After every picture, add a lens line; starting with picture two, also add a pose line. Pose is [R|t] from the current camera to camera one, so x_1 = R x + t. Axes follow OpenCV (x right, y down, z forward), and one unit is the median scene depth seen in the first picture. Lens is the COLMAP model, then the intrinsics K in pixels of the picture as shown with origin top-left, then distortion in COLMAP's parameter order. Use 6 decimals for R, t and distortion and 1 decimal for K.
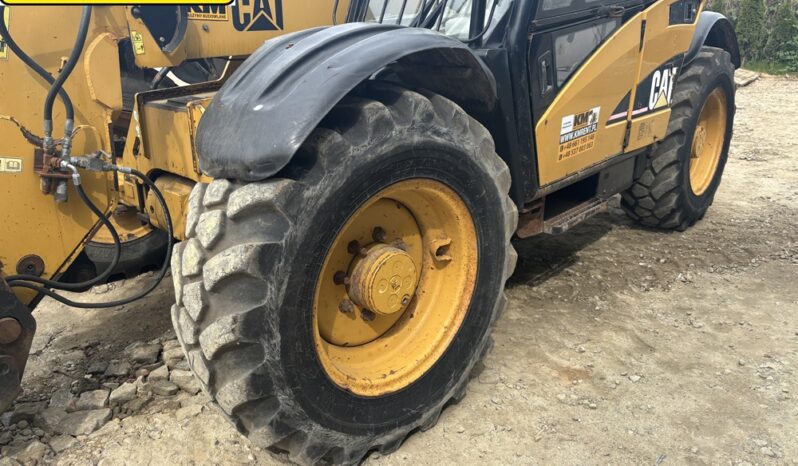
lens RADIAL K [[604.1, 0, 402.0], [0, 604.1, 232.3], [0, 0, 1]] dist [0.018409, -0.002274]
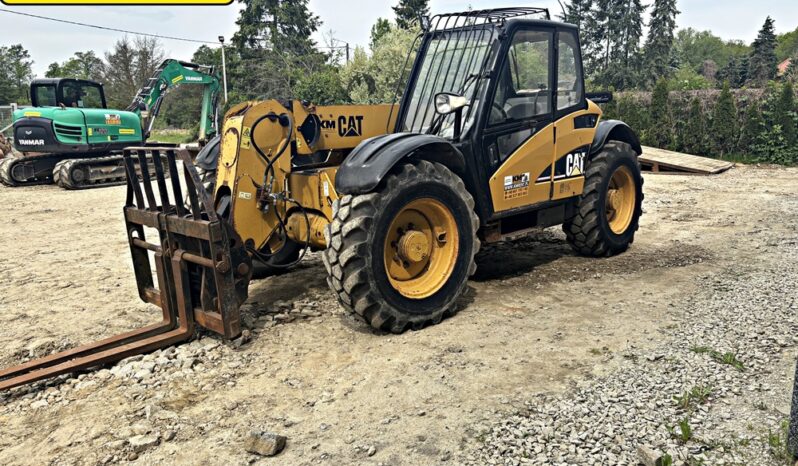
lens RADIAL K [[599.2, 0, 399.0], [0, 599.2, 233.0], [0, 0, 1]] dist [0.071447, -0.108981]
pose [[0.998741, -0.009517, -0.049243, 0.019381], [0.001740, 0.987813, -0.155634, 0.297517], [0.050124, 0.155353, 0.986587, -0.917889]]
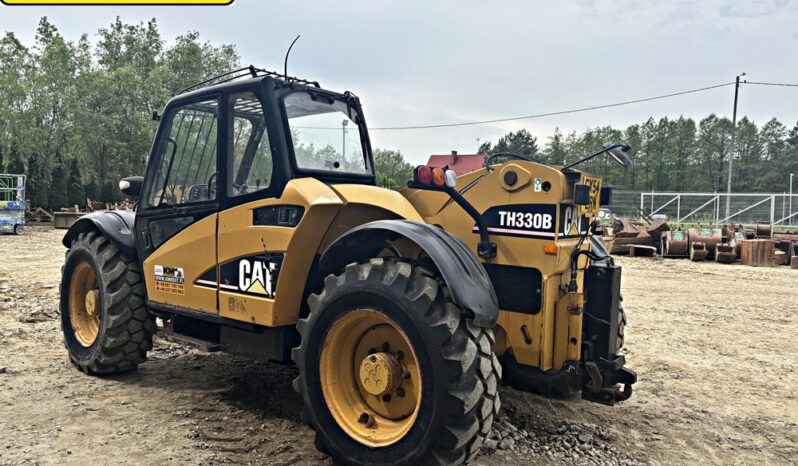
lens RADIAL K [[603.7, 0, 398.1], [0, 603.7, 237.6], [0, 0, 1]] dist [0.021167, -0.007394]
pose [[0.070589, 0.059851, -0.995708, 2.162052], [-0.362595, 0.931455, 0.030283, -0.598527], [0.929270, 0.358901, 0.087453, 1.532274]]
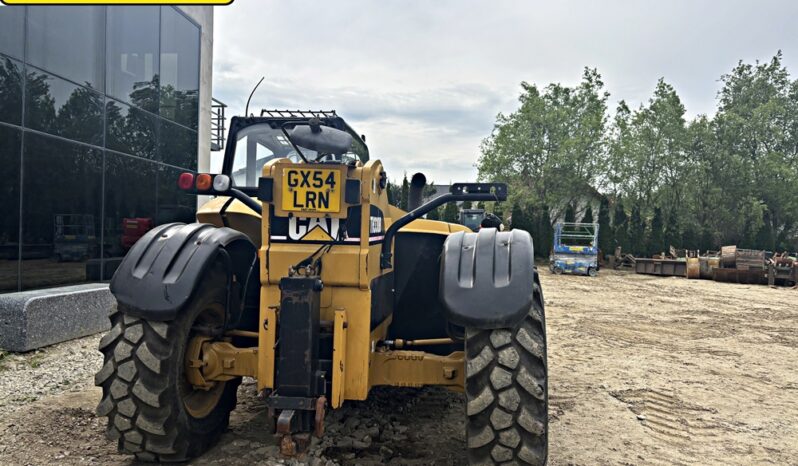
lens RADIAL K [[603.7, 0, 398.1], [0, 603.7, 237.6], [0, 0, 1]] dist [0.021167, -0.007394]
pose [[-0.828844, -0.022089, -0.559043, 1.213260], [-0.215024, 0.935053, 0.281852, -1.118218], [0.516509, 0.353819, -0.779763, 3.150038]]
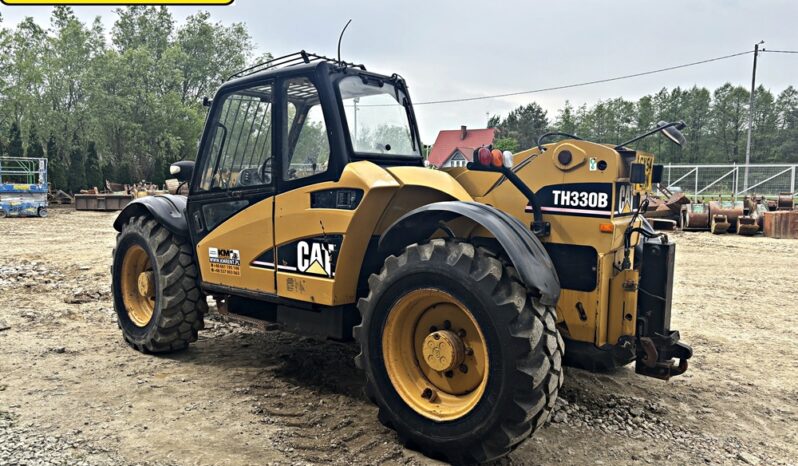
lens RADIAL K [[601.2, 0, 392.1], [0, 601.2, 235.2], [0, 0, 1]] dist [0.045886, -0.052823]
pose [[0.047595, 0.094066, -0.994428, 2.185577], [-0.348134, 0.934695, 0.071754, -0.567650], [0.936236, 0.342779, 0.077234, 1.412556]]
